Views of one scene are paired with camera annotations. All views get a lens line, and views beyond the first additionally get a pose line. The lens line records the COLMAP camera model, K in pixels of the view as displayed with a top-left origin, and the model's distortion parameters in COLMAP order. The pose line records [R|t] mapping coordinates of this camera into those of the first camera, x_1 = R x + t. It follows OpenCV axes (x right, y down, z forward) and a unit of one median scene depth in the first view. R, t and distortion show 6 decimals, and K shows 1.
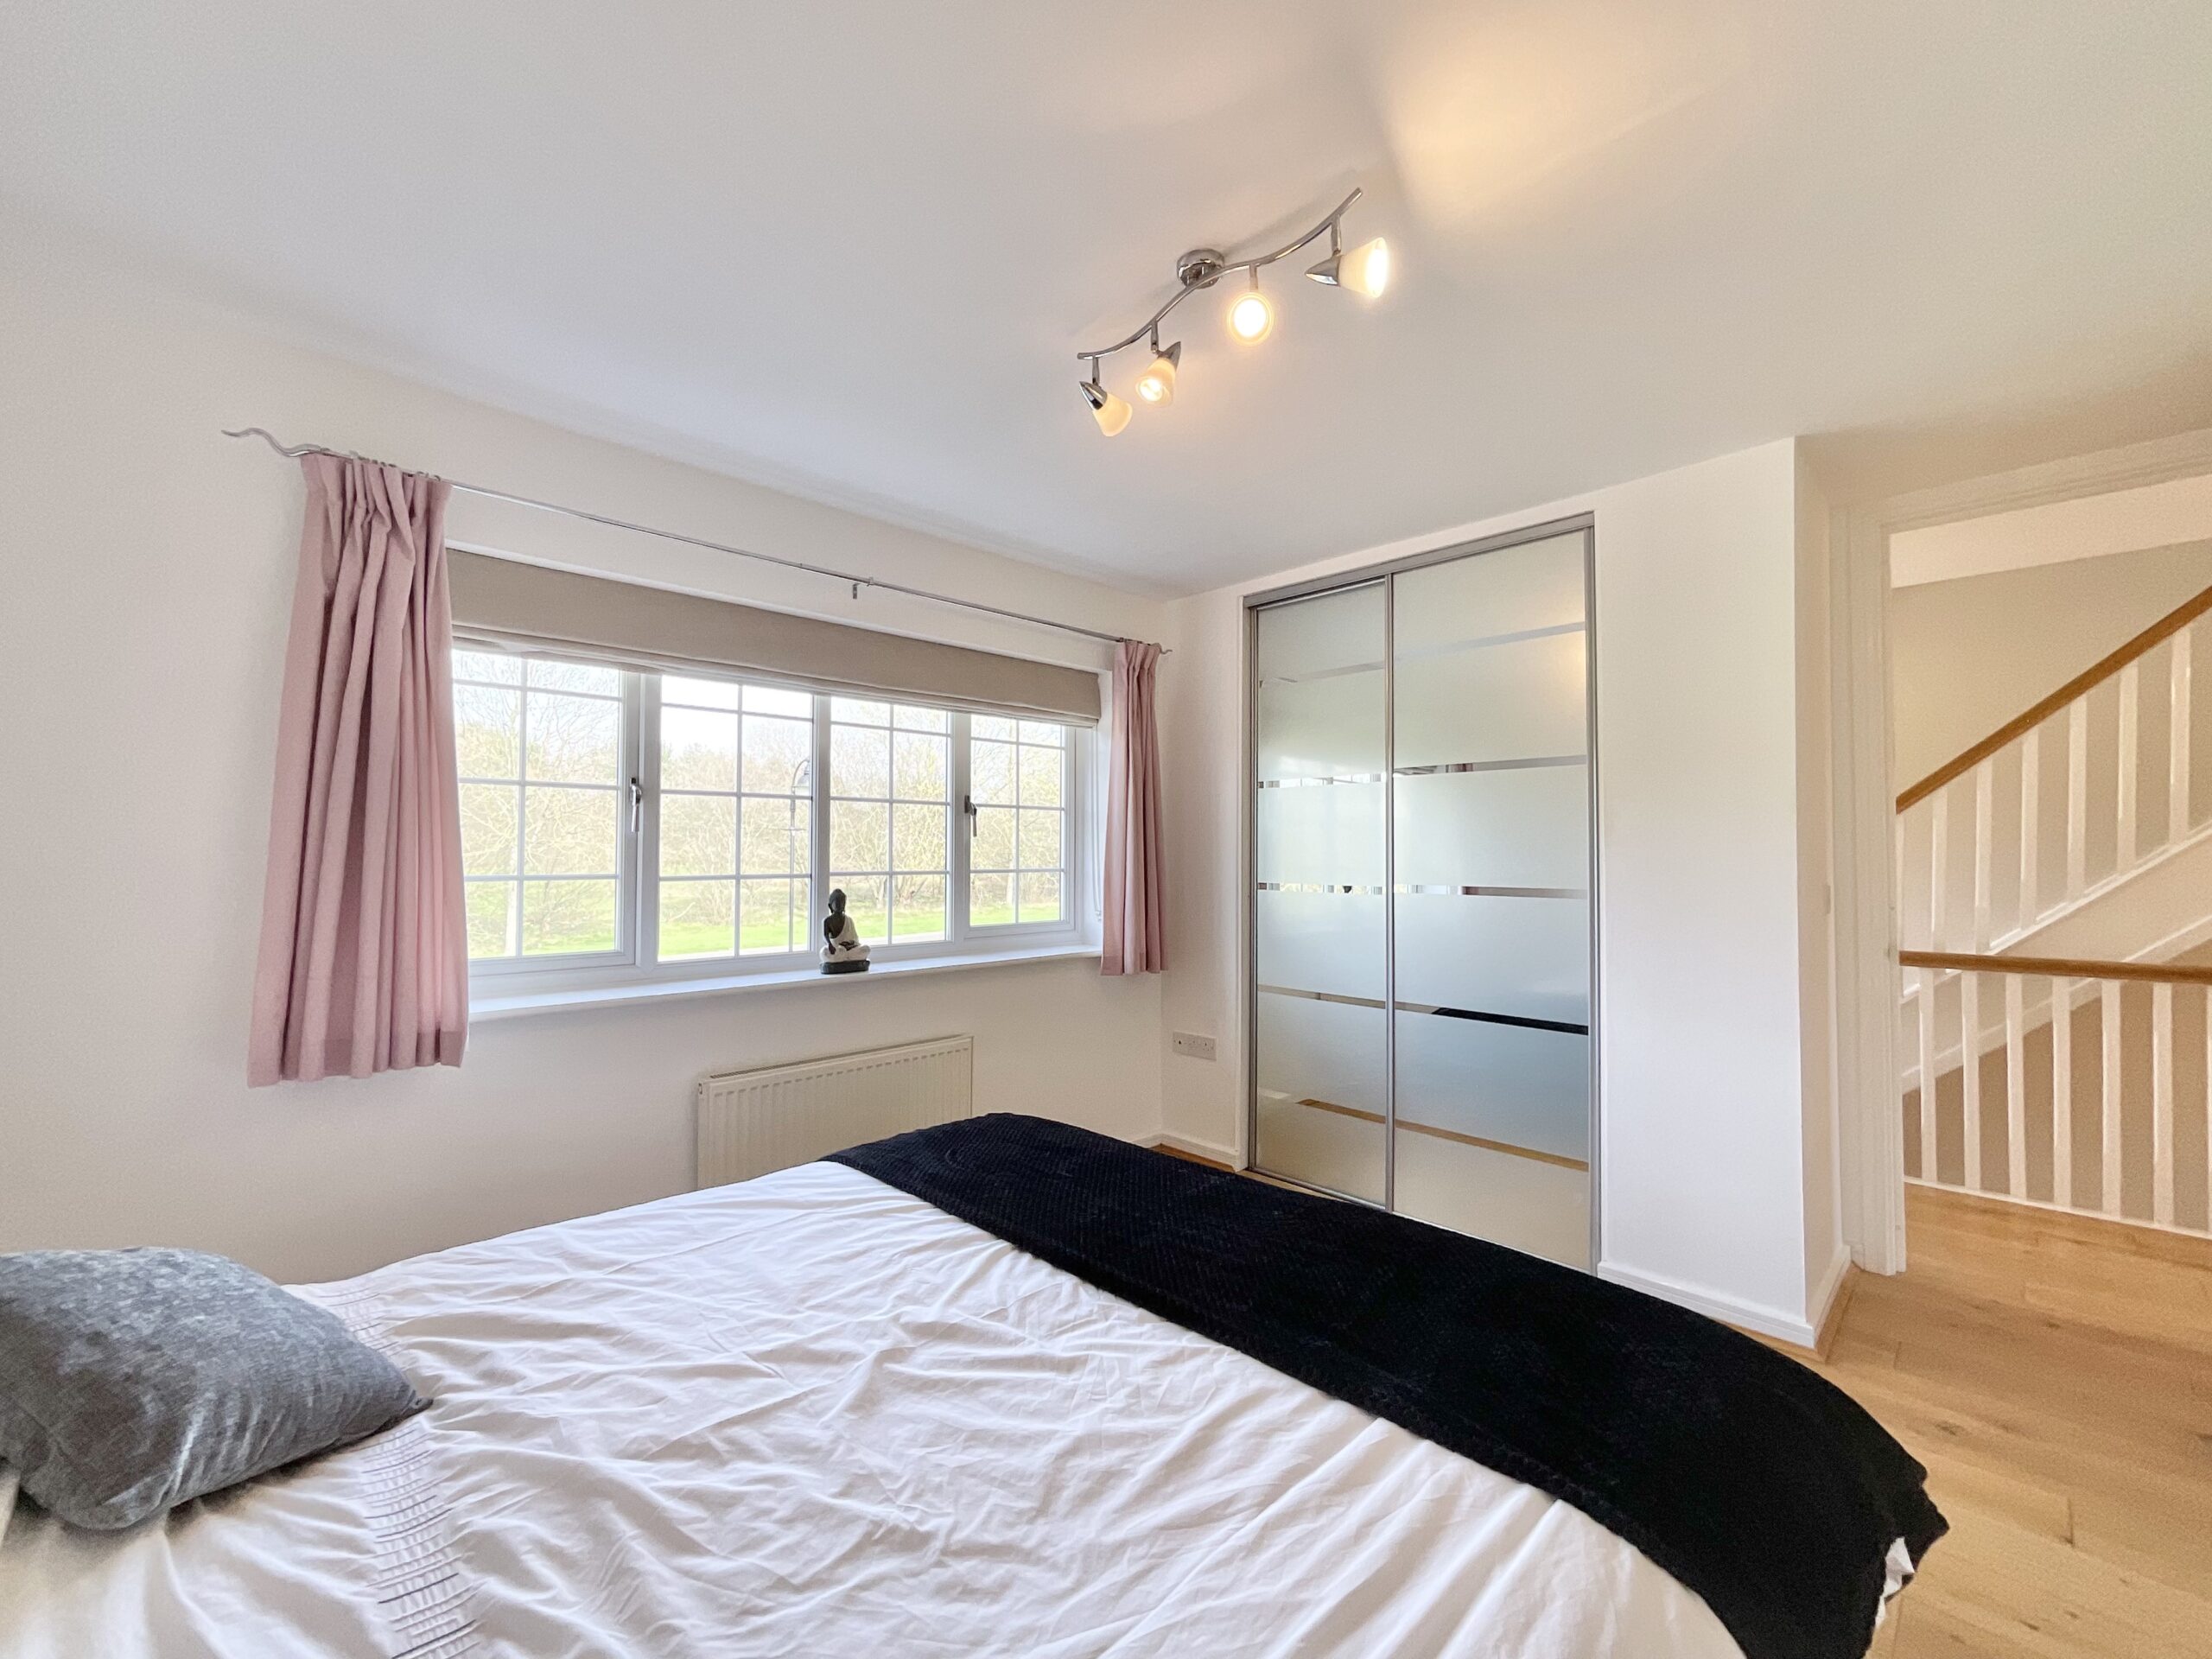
lens RADIAL K [[908.2, 0, 1088.1], [0, 908.2, 838.8], [0, 0, 1]] dist [-0.000125, -0.000084]
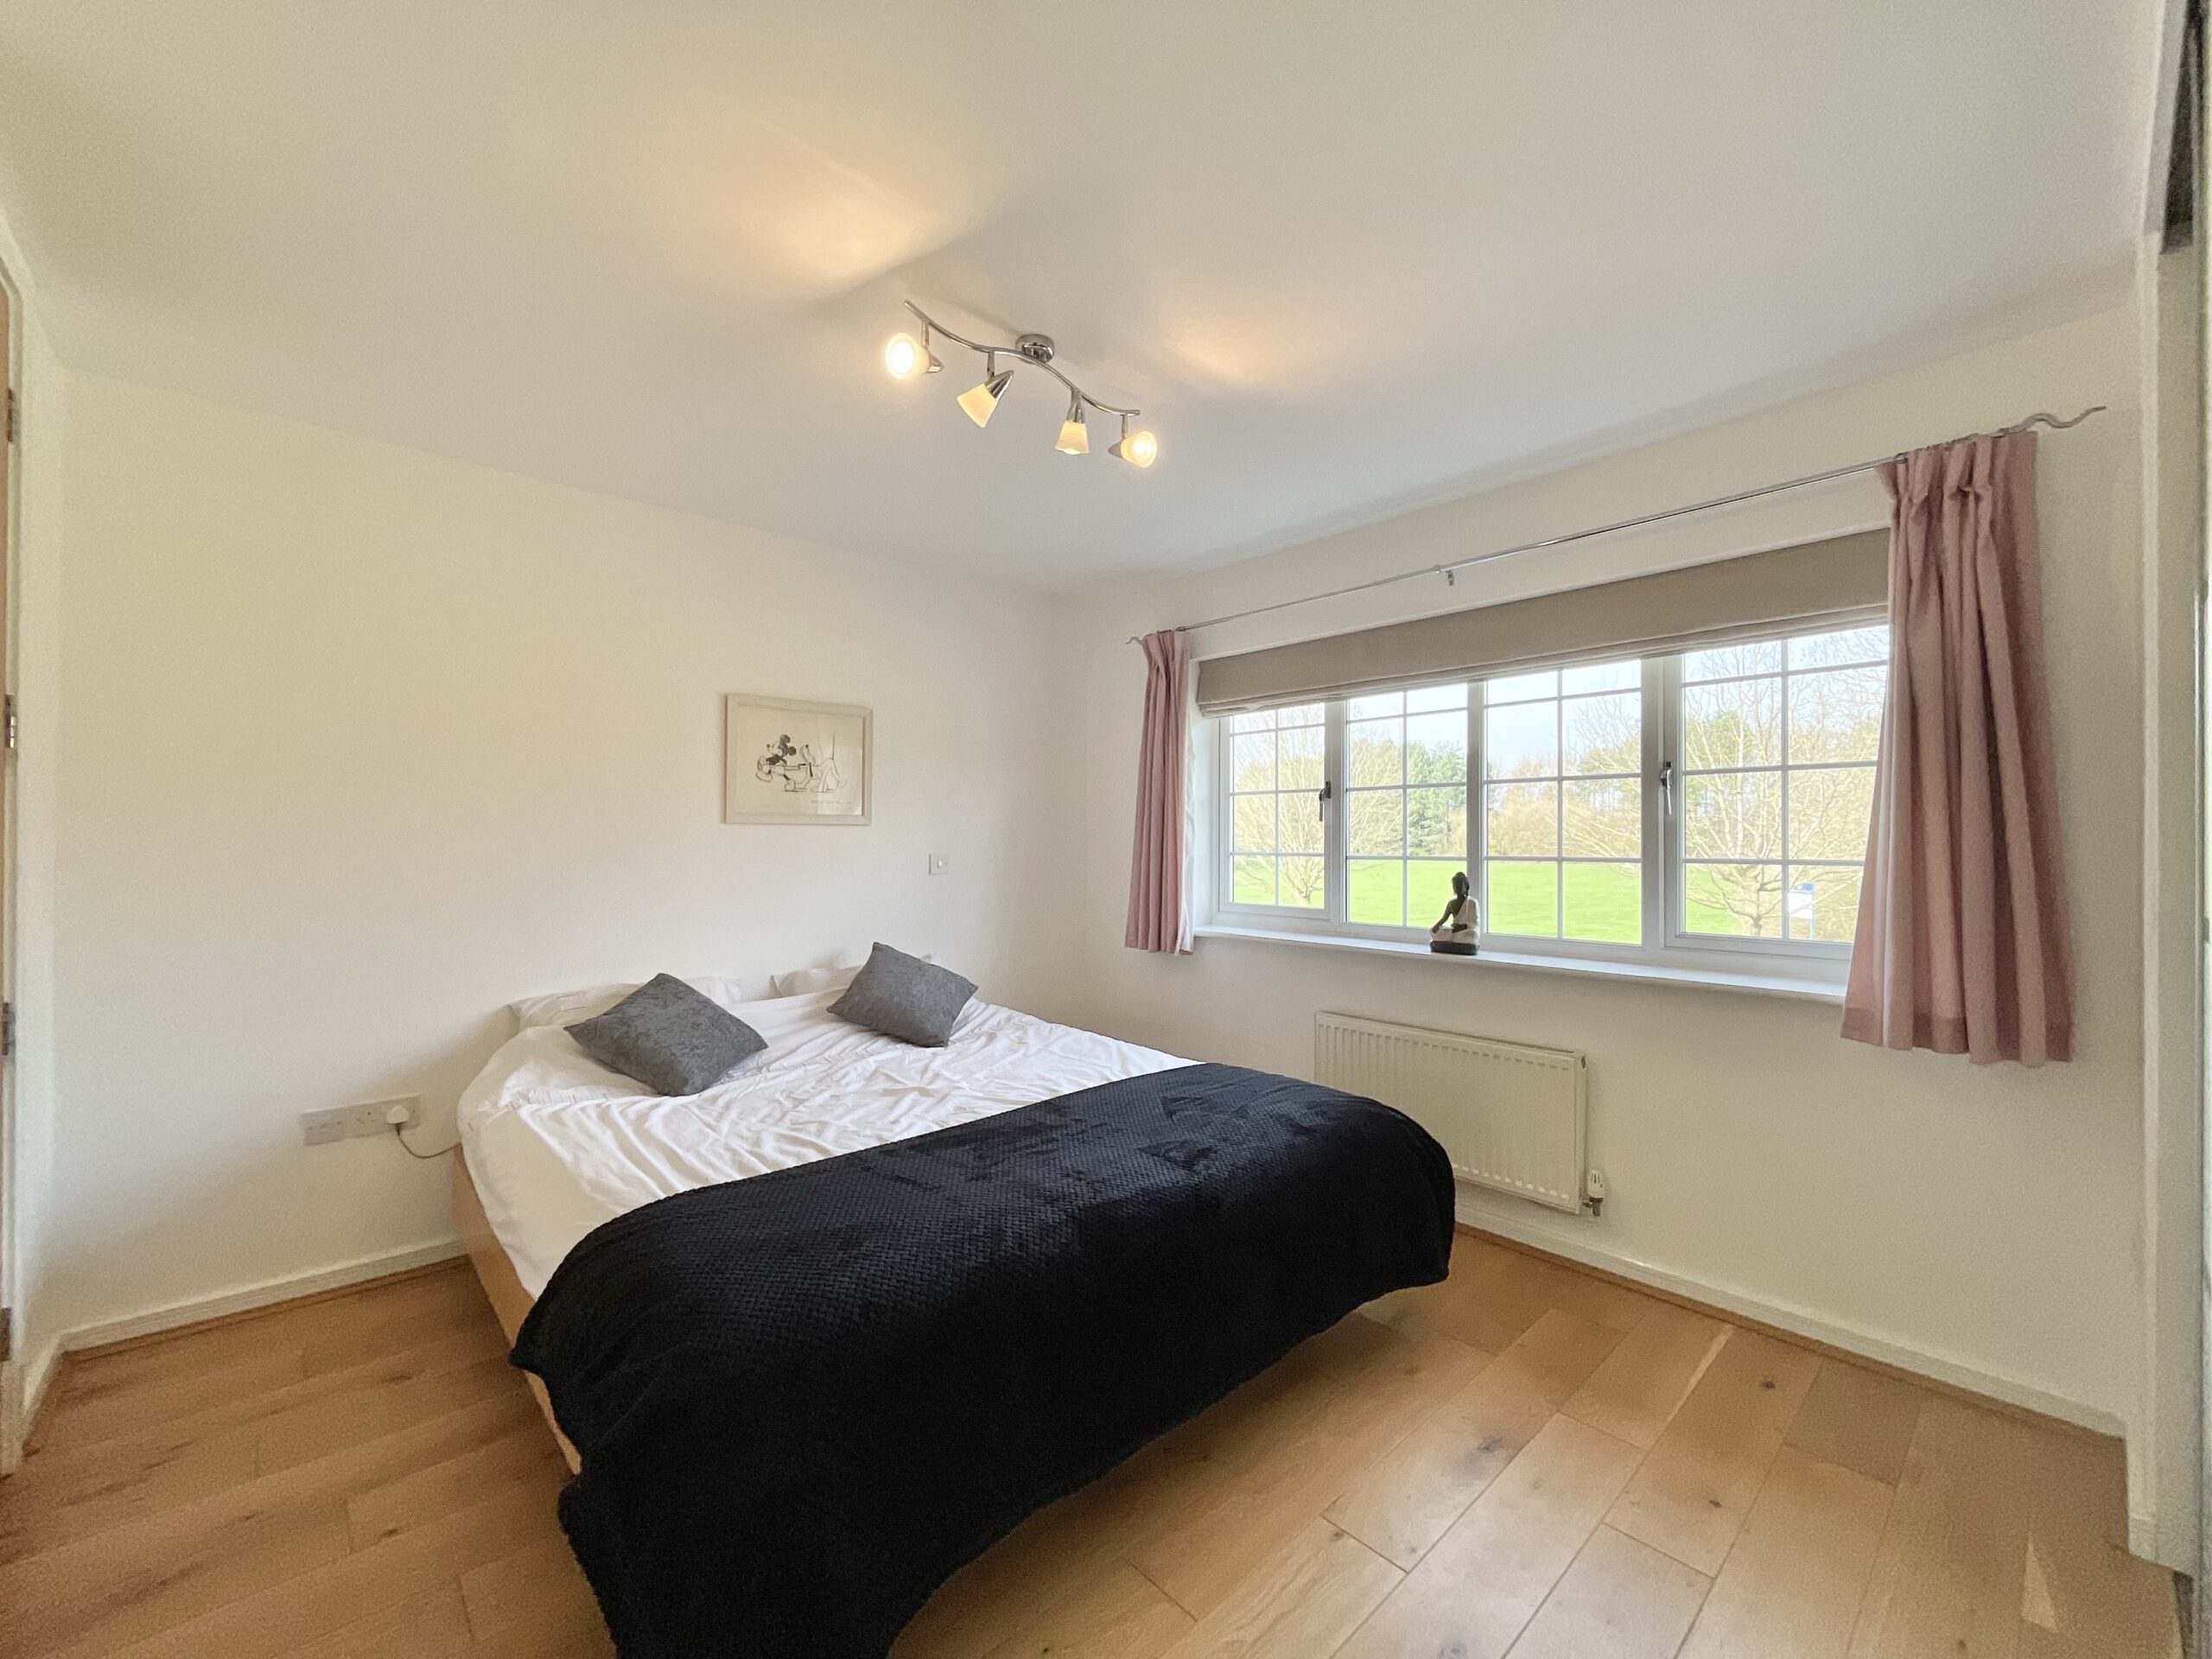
lens RADIAL K [[886.8, 0, 1109.3], [0, 886.8, 844.8], [0, 0, 1]] dist [-0.016471, -0.000083]
pose [[-0.015977, 0.000947, -0.999872, 0.802362], [0.012617, 0.999920, 0.000745, 0.021190], [0.999793, -0.012603, -0.015988, 0.687448]]
